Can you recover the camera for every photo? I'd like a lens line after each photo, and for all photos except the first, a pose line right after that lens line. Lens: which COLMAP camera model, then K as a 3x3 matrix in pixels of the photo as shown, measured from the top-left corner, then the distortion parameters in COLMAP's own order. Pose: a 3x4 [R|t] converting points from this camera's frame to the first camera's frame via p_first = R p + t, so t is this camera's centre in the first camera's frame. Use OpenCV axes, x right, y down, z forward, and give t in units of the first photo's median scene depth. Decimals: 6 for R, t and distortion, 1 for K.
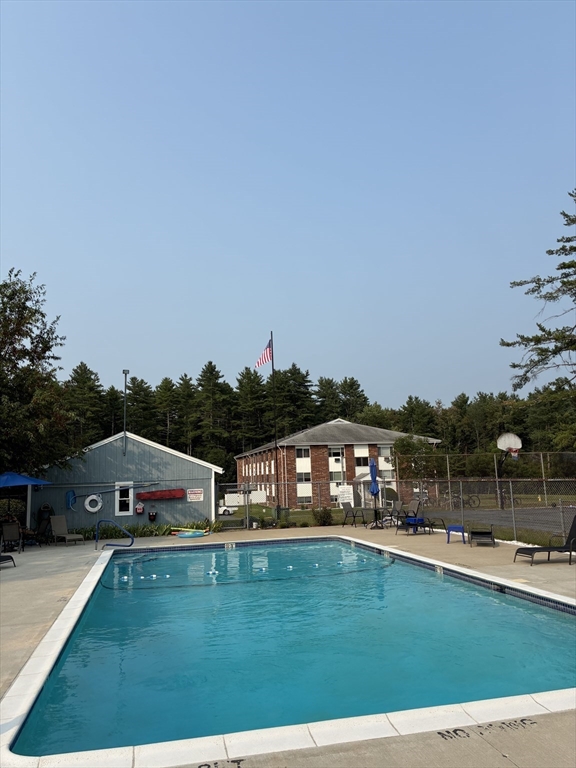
lens RADIAL K [[580.2, 0, 288.0], [0, 580.2, 384.0], [0, 0, 1]] dist [-0.000319, -0.000105]
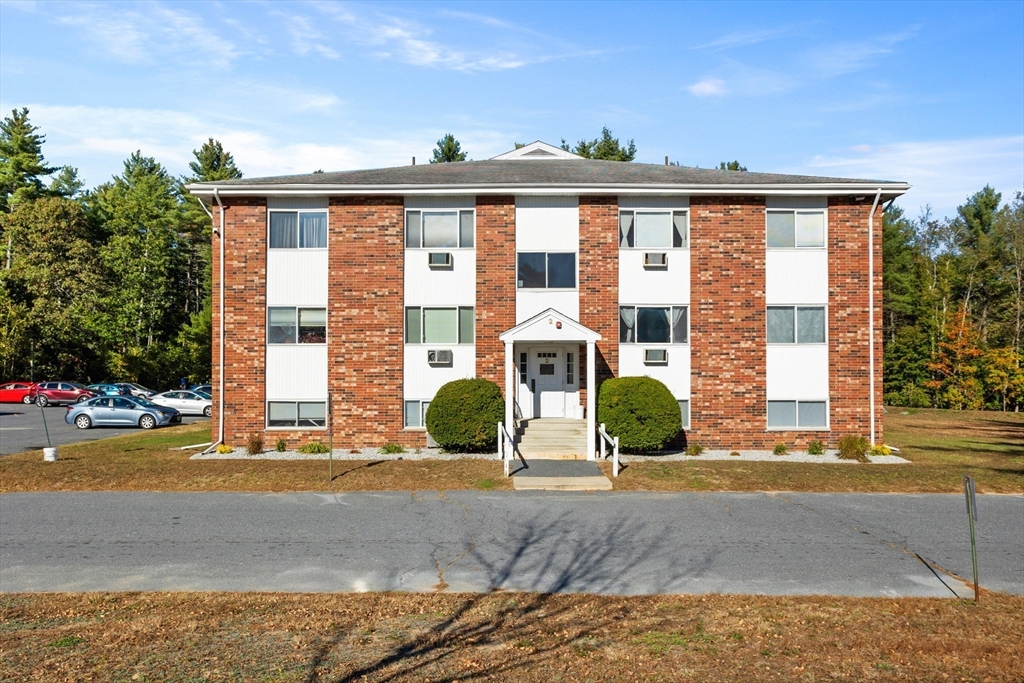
lens RADIAL K [[760.9, 0, 512.0], [0, 760.9, 341.5], [0, 0, 1]] dist [-0.002330, 0.002401]
pose [[0.969330, 0.025111, -0.244476, 0.192655], [0.005825, 0.992140, 0.125000, 0.124363], [0.245693, -0.122590, 0.961565, 0.690357]]
